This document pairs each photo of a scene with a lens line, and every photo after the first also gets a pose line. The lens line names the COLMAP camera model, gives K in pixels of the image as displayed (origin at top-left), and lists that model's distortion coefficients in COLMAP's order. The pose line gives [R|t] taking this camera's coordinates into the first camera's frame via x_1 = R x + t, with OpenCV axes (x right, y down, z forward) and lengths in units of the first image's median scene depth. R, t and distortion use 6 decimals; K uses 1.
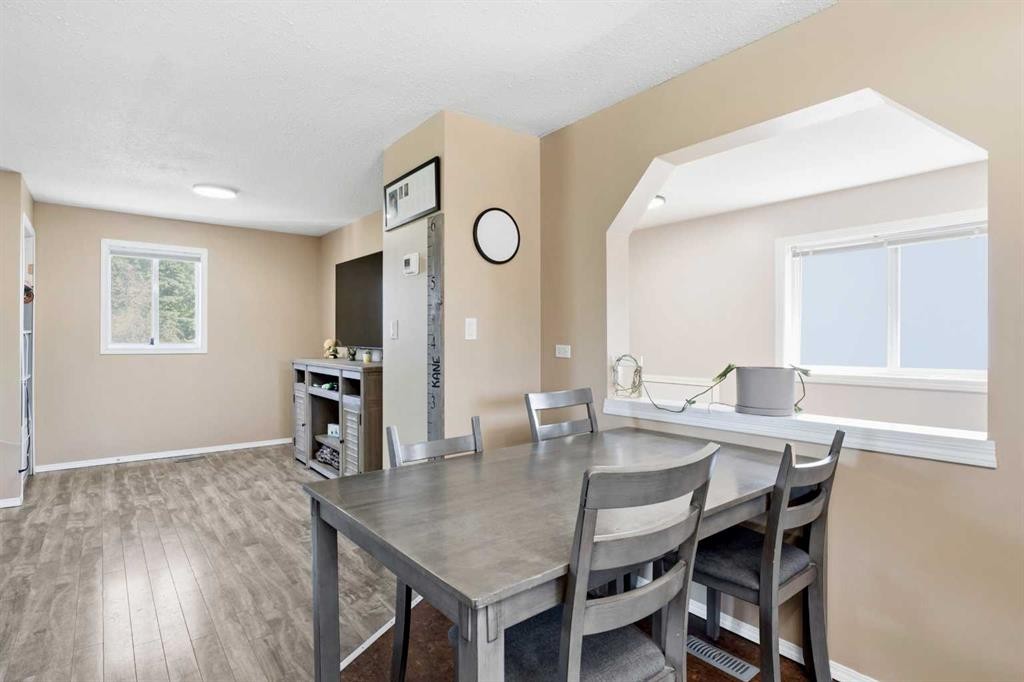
lens RADIAL K [[517.5, 0, 515.2], [0, 517.5, 339.5], [0, 0, 1]] dist [-0.006931, 0.000451]
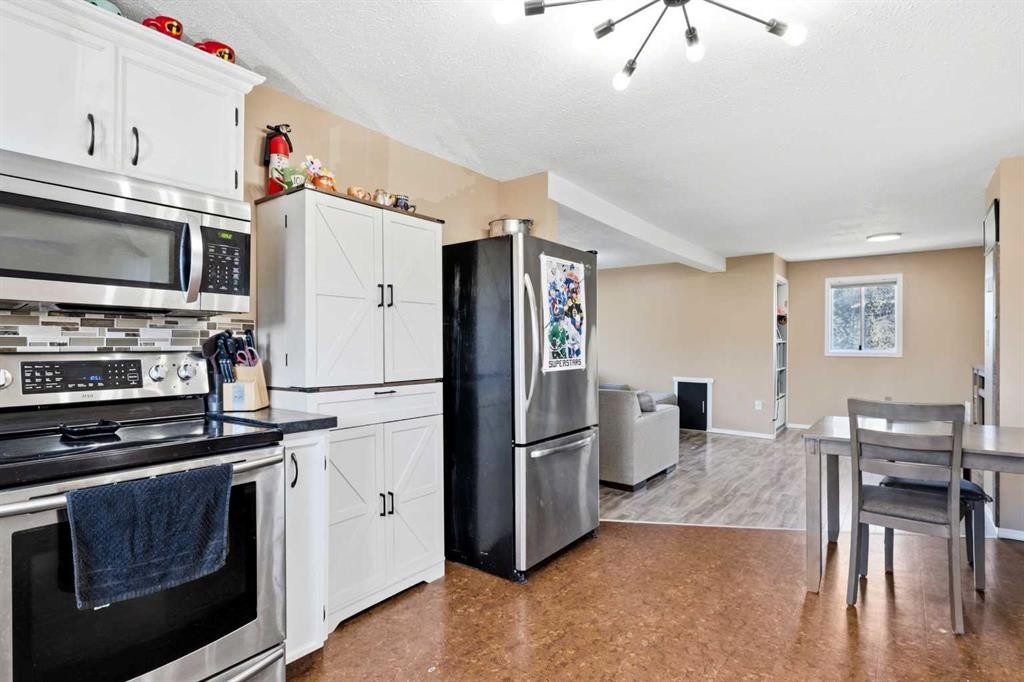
lens RADIAL K [[517.5, 0, 513.6], [0, 517.5, 345.1], [0, 0, 1]] dist [-0.006931, 0.000451]
pose [[0.242628, -0.001430, -0.970118, 0.594757], [-0.000504, 0.999999, -0.001600, -0.000463], [0.970119, 0.000878, 0.242627, -0.328133]]
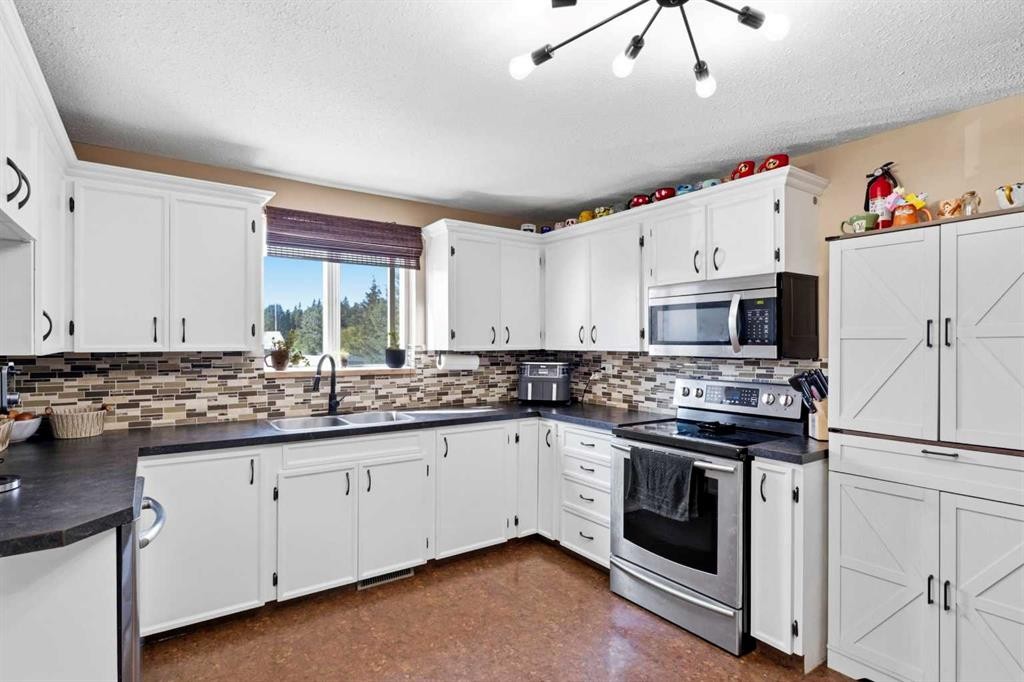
lens RADIAL K [[517.5, 0, 516.7], [0, 517.5, 345.0], [0, 0, 1]] dist [-0.006931, 0.000451]
pose [[-0.997793, -0.004430, 0.066252, 0.298729], [-0.004549, 0.999988, -0.001650, -0.051240], [-0.066244, -0.001948, -0.997802, 0.253626]]
